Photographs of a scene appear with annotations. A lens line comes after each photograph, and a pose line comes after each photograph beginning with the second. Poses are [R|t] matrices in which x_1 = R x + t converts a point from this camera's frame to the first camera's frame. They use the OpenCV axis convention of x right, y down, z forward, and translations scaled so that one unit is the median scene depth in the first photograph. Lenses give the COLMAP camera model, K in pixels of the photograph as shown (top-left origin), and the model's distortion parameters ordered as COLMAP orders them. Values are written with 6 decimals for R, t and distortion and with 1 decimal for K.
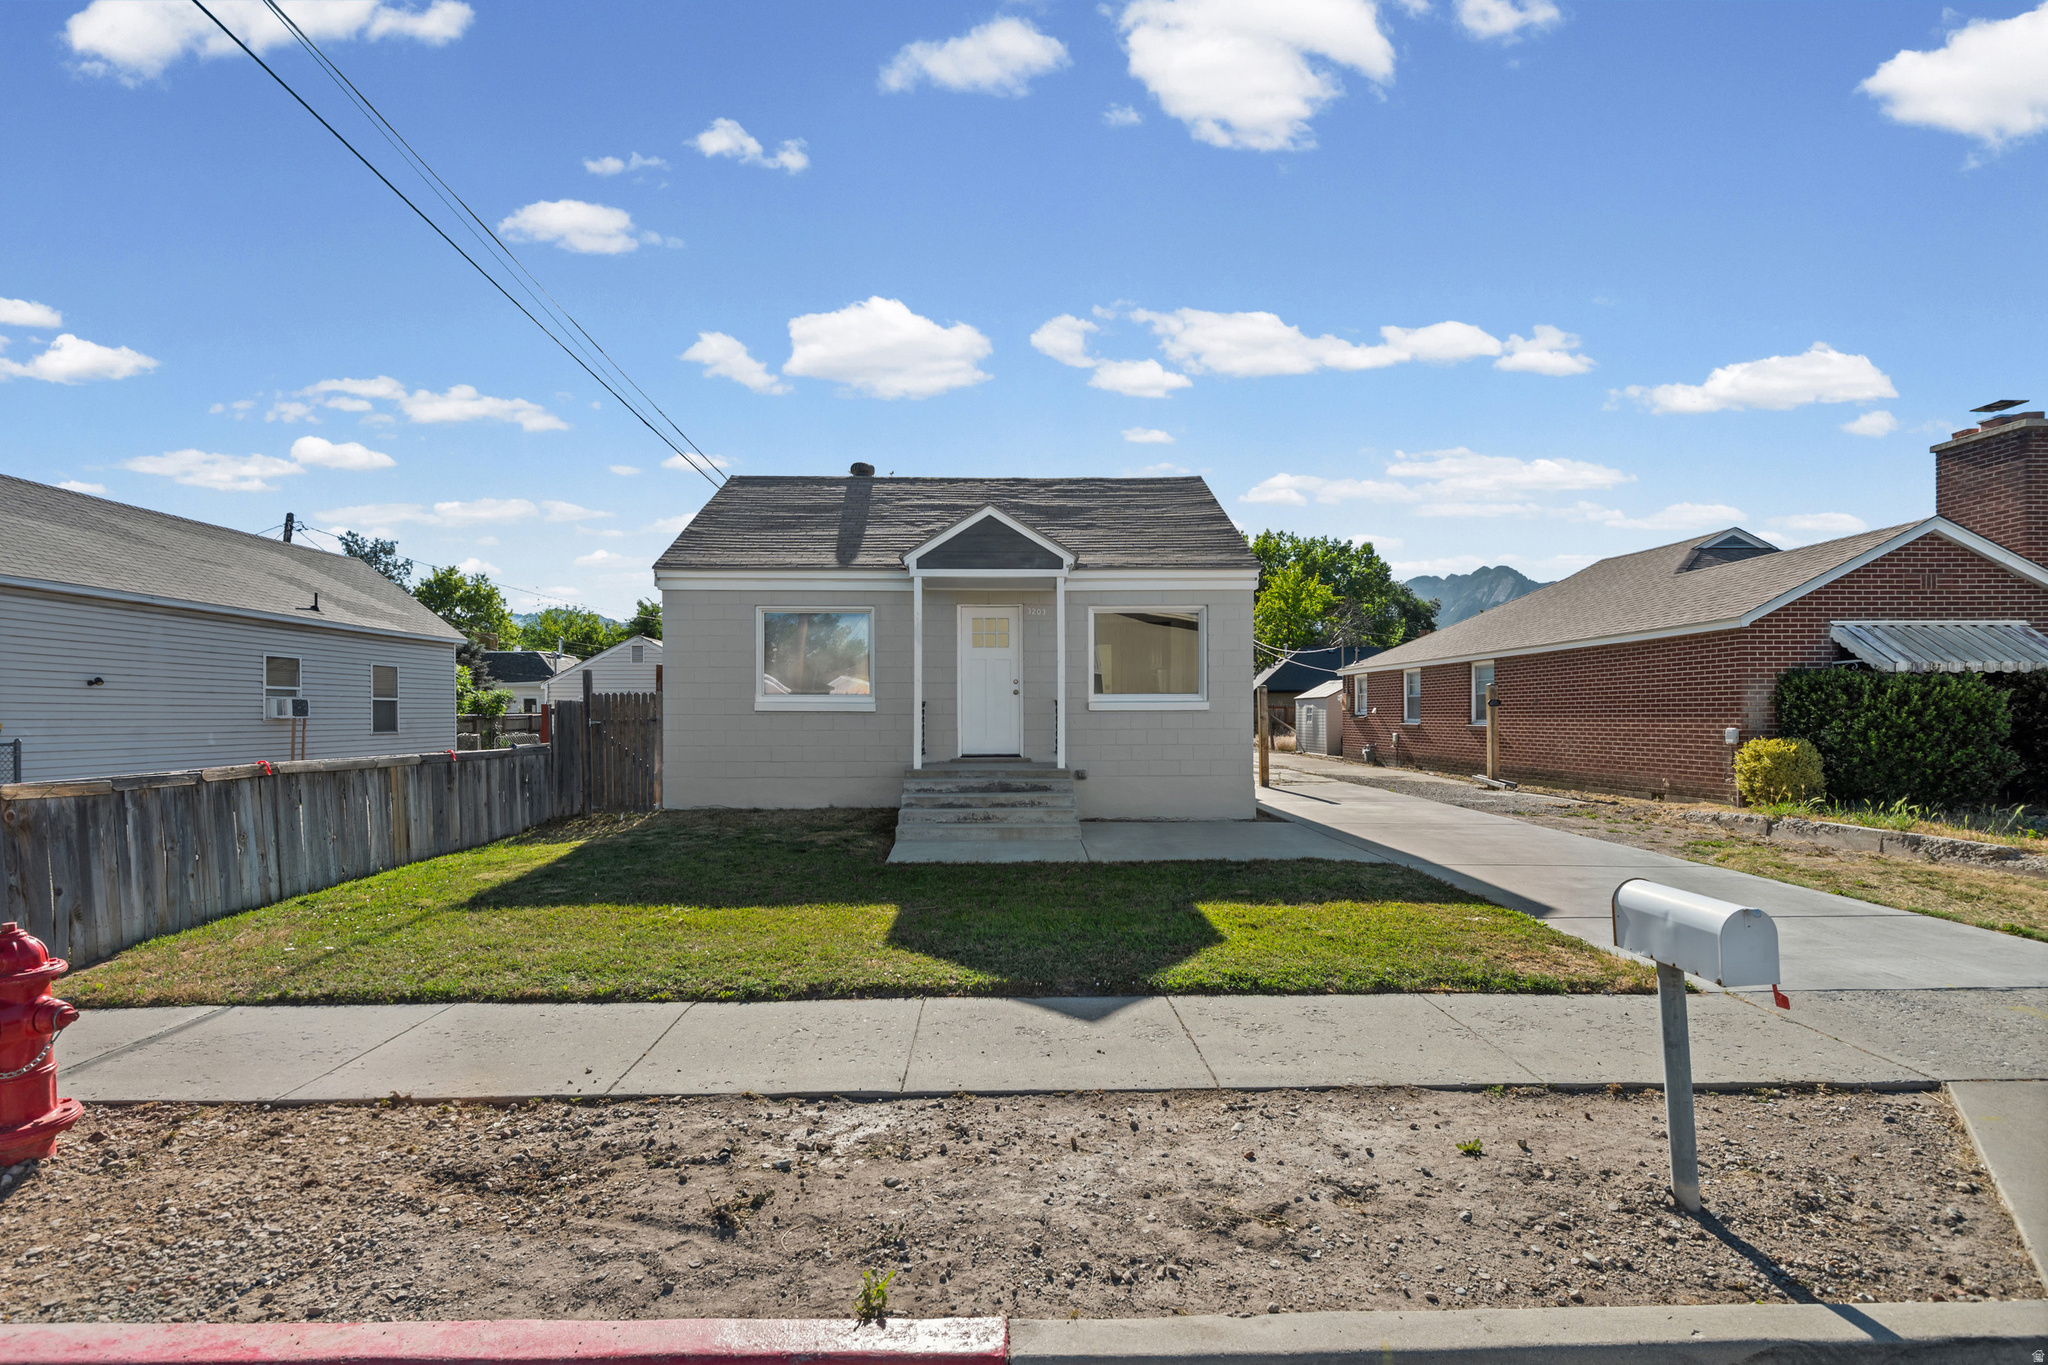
lens RADIAL K [[933.3, 0, 996.9], [0, 933.3, 697.7], [0, 0, 1]] dist [0.004237, -0.002635]
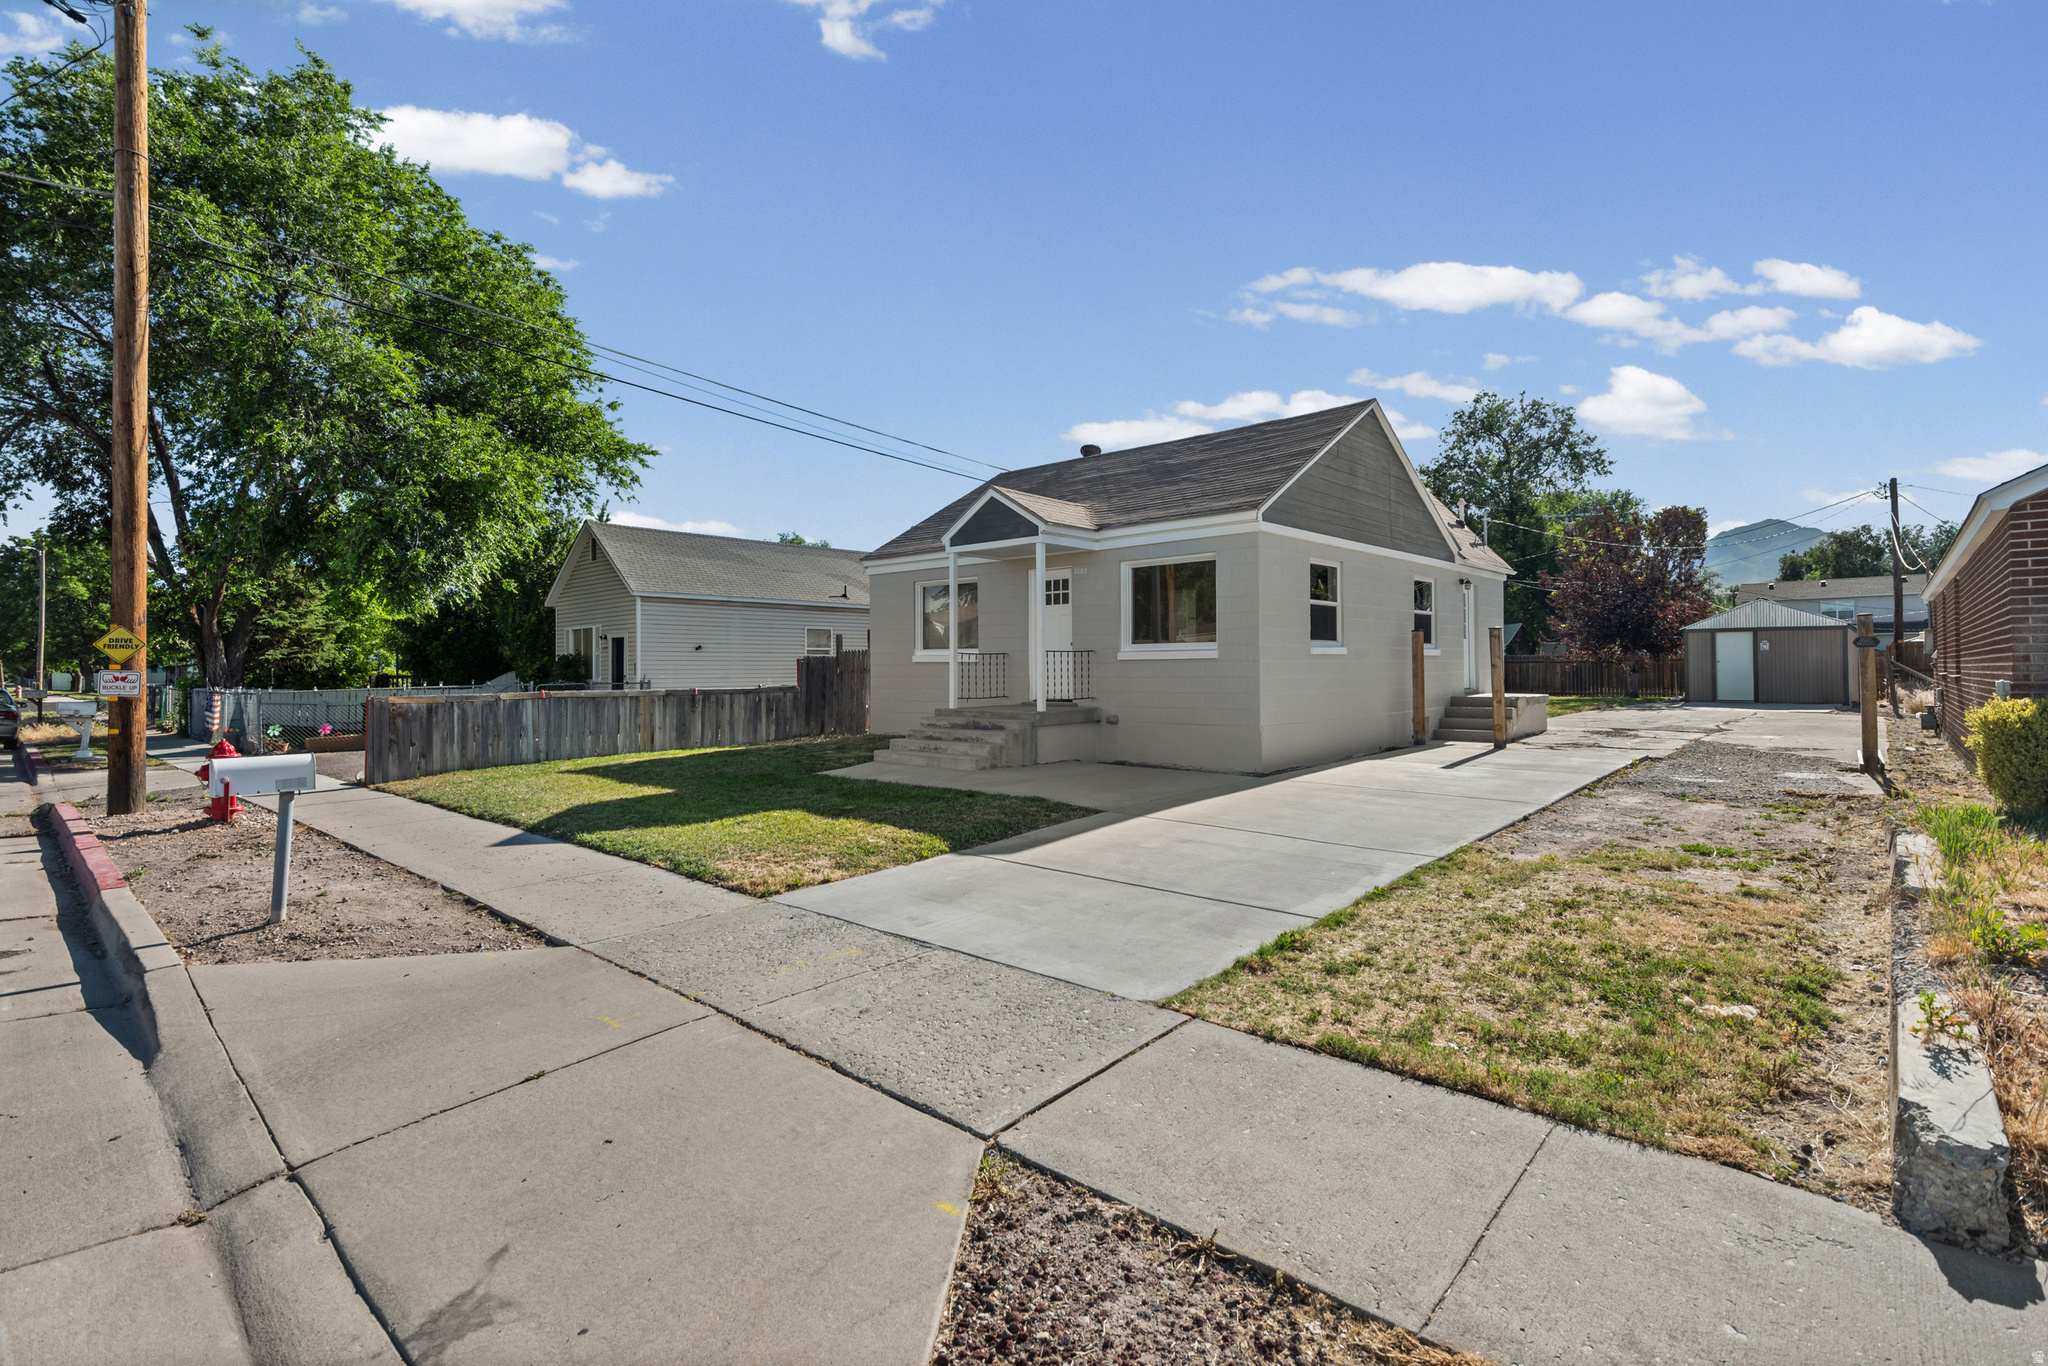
lens RADIAL K [[933.3, 0, 1018.0], [0, 933.3, 683.6], [0, 0, 1]] dist [0.004237, -0.002635]
pose [[0.718324, 0.008219, -0.695660, 0.758512], [0.019000, 0.999326, 0.031425, 0.005723], [0.695449, -0.035790, 0.717683, 0.163340]]
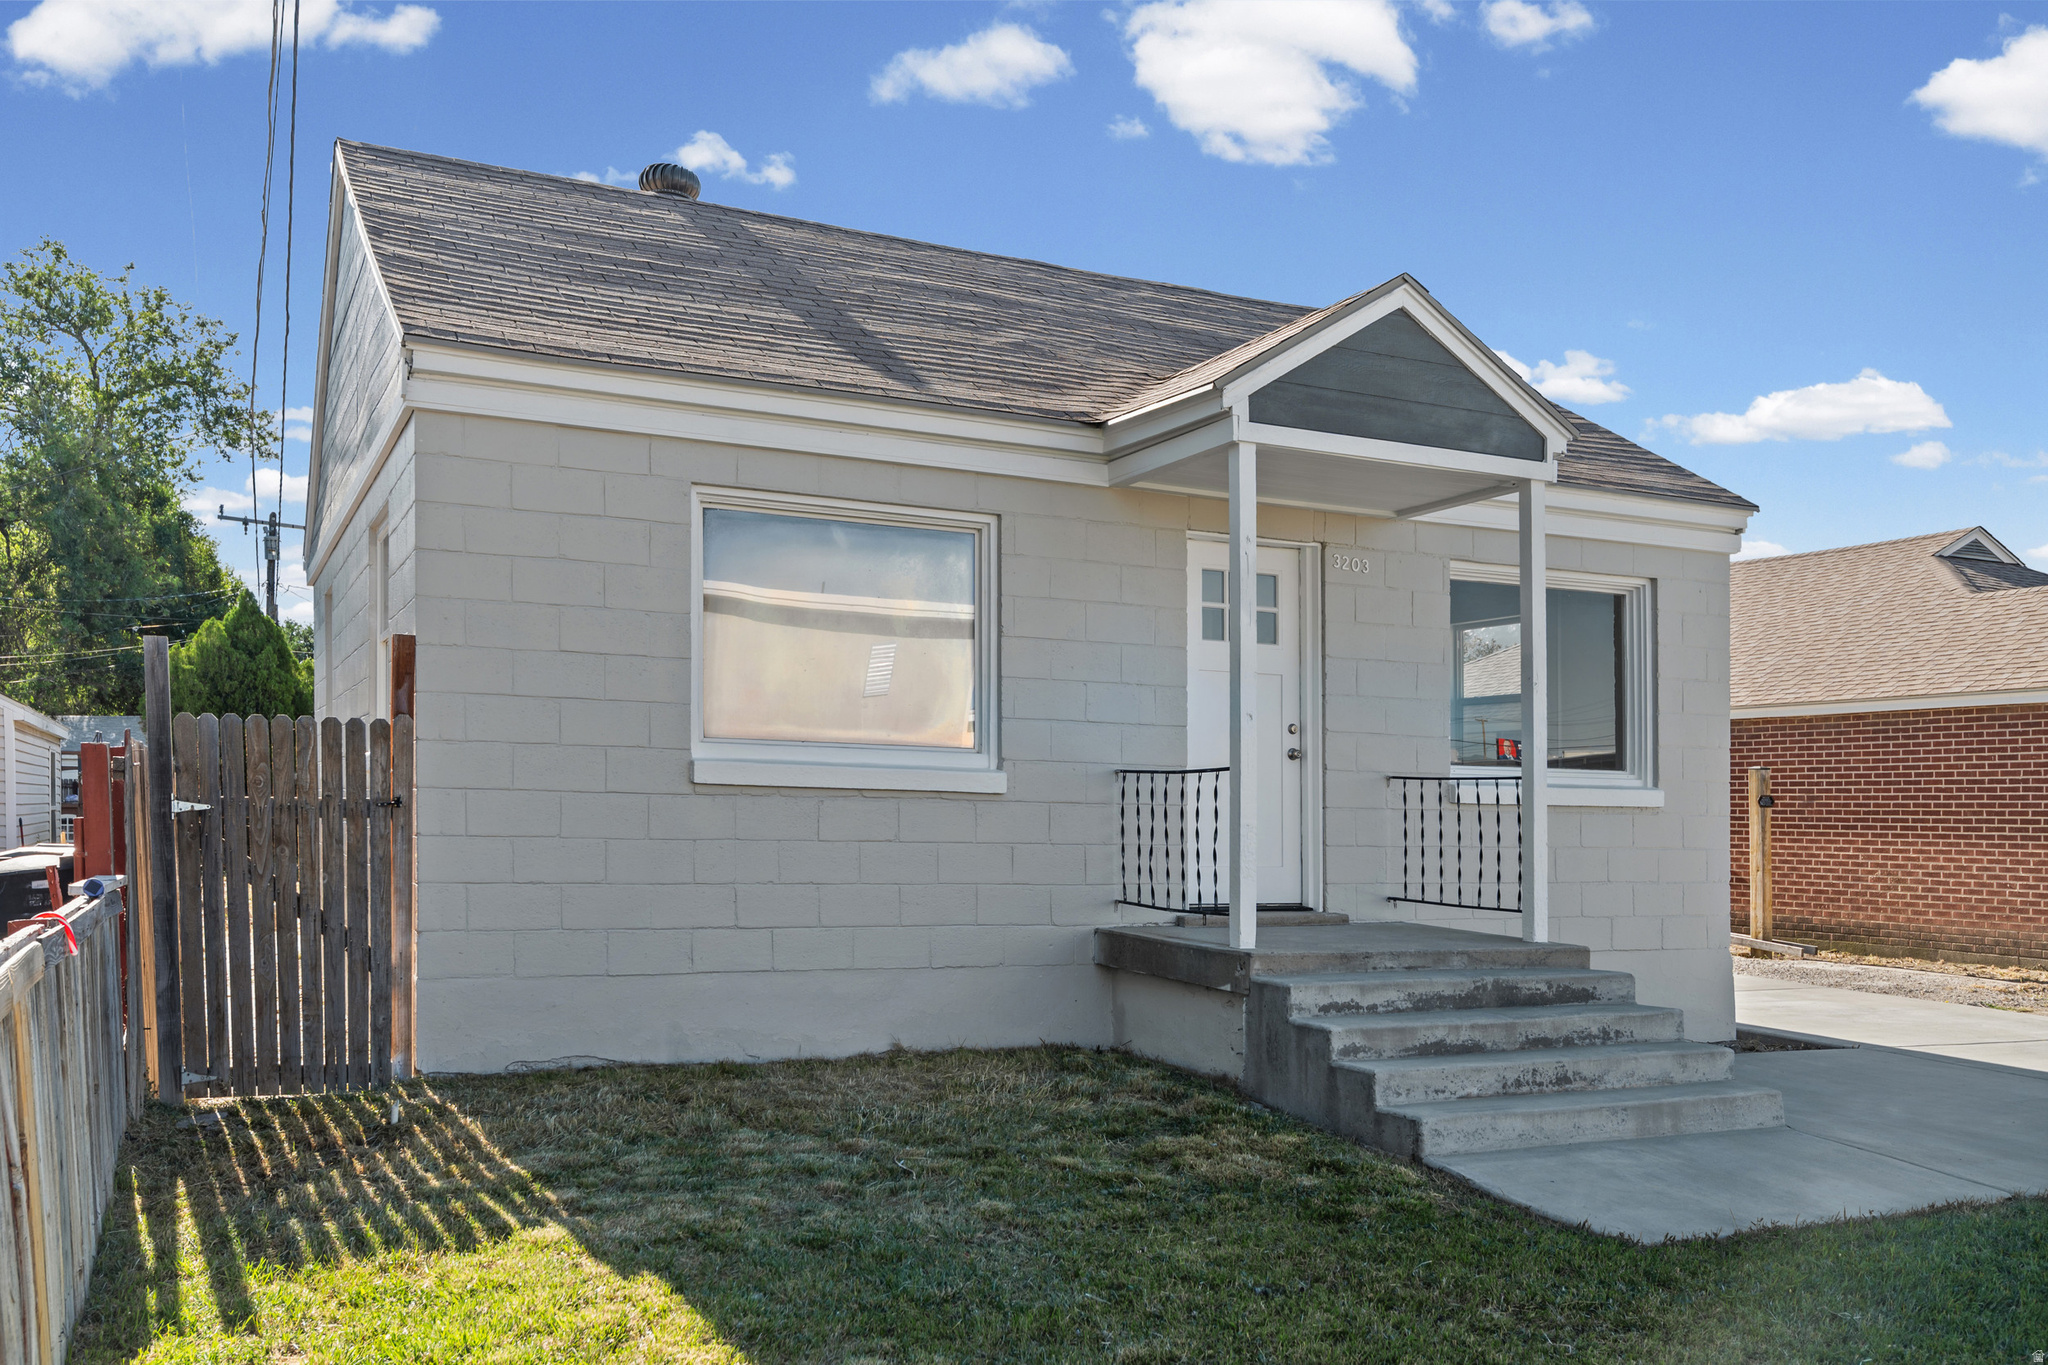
lens RADIAL K [[1686.4, 0, 991.3], [0, 1686.4, 783.3], [0, 0, 1]] dist [0.013383, -0.004141]
pose [[0.911603, 0.025876, 0.410256, -0.417822], [-0.028966, 0.999580, 0.001317, 0.009972], [-0.410049, -0.013084, 0.911970, 0.379602]]
